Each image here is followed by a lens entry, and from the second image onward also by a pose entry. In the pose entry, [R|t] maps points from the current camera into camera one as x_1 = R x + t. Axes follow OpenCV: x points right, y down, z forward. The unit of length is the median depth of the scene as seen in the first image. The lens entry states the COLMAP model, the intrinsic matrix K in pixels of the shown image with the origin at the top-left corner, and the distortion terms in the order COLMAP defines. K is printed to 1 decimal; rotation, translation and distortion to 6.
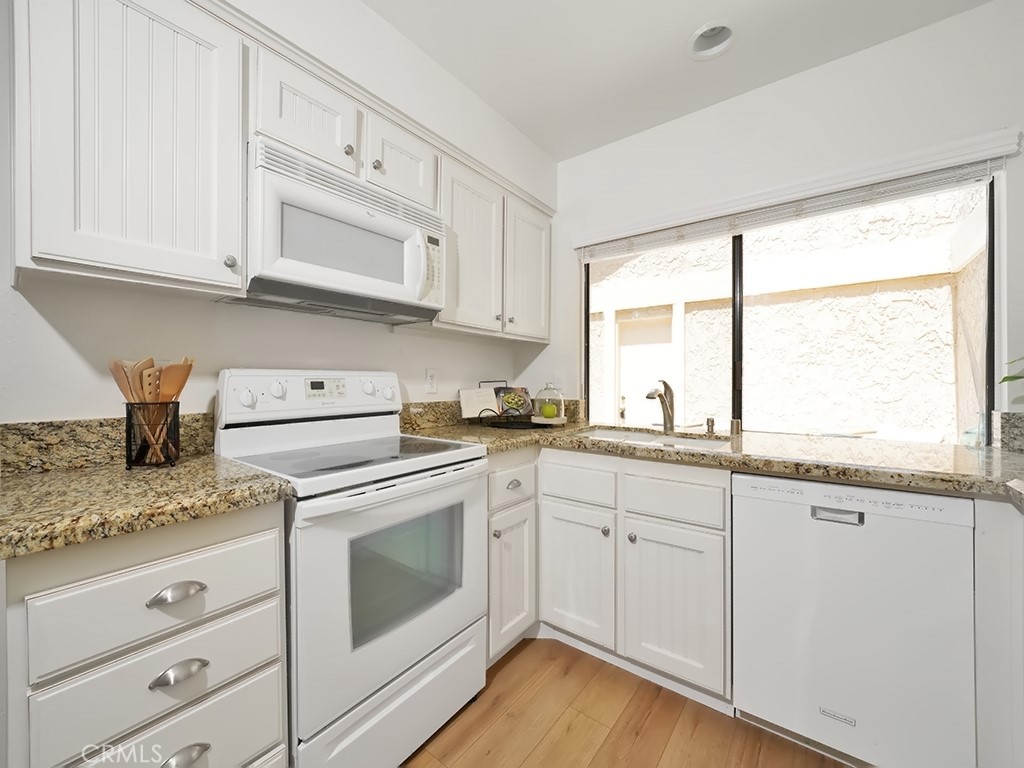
lens RADIAL K [[402.0, 0, 512.0], [0, 402.0, 384.0], [0, 0, 1]] dist [-0.002406, -0.000415]
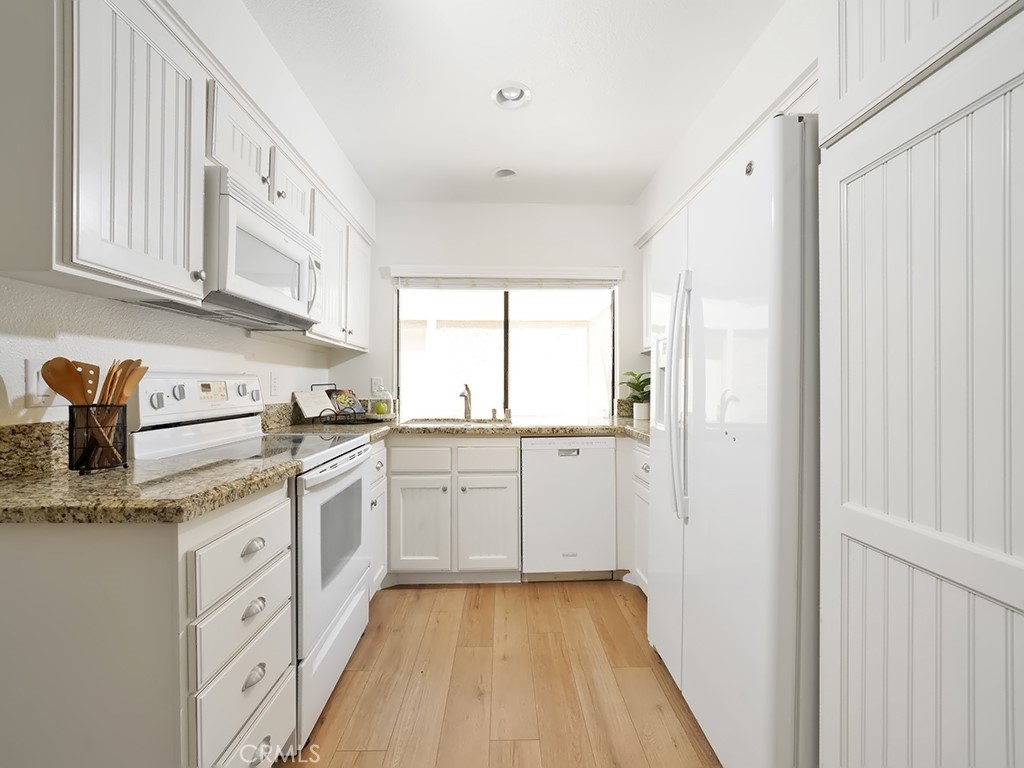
lens RADIAL K [[402.0, 0, 512.0], [0, 402.0, 384.0], [0, 0, 1]] dist [-0.002406, -0.000415]
pose [[0.775326, 0.002605, 0.631556, -0.525578], [0.002110, 0.999975, -0.006714, 0.001715], [-0.631558, 0.006538, 0.775301, -0.288800]]
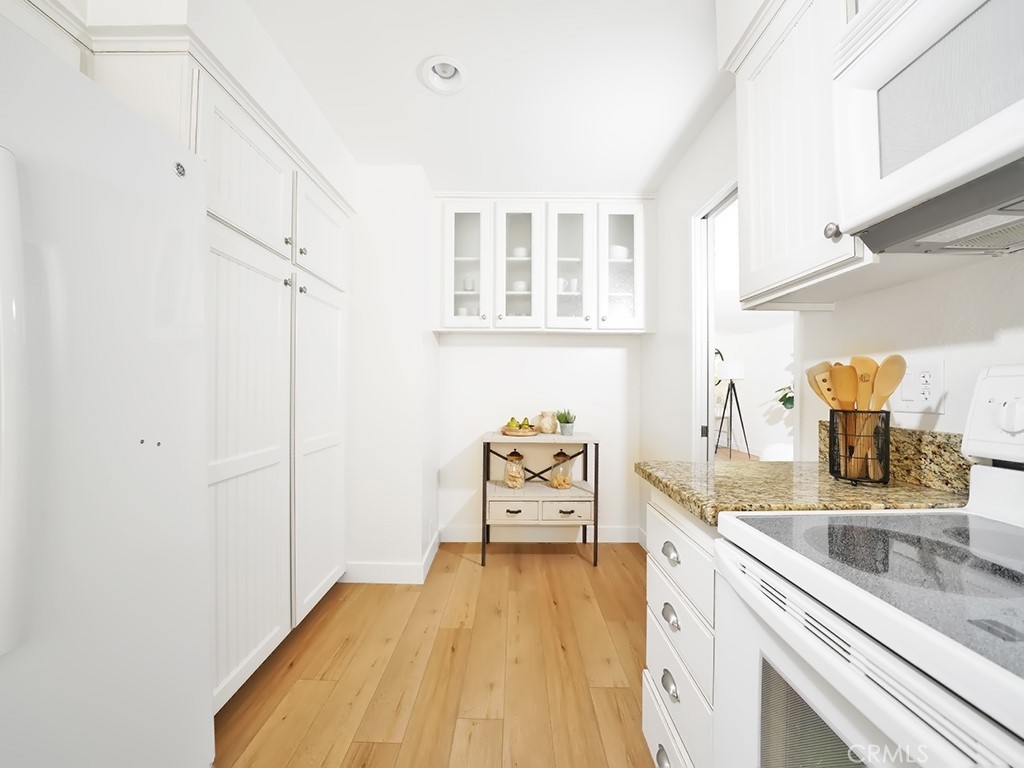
lens RADIAL K [[364.0, 0, 512.0], [0, 364.0, 384.0], [0, 0, 1]] dist [-0.016641, 0.000130]
pose [[-0.798231, -0.014931, -0.602167, 0.137699], [-0.011388, 0.999888, -0.009696, 0.003232], [0.602244, -0.000882, -0.798311, 0.823959]]
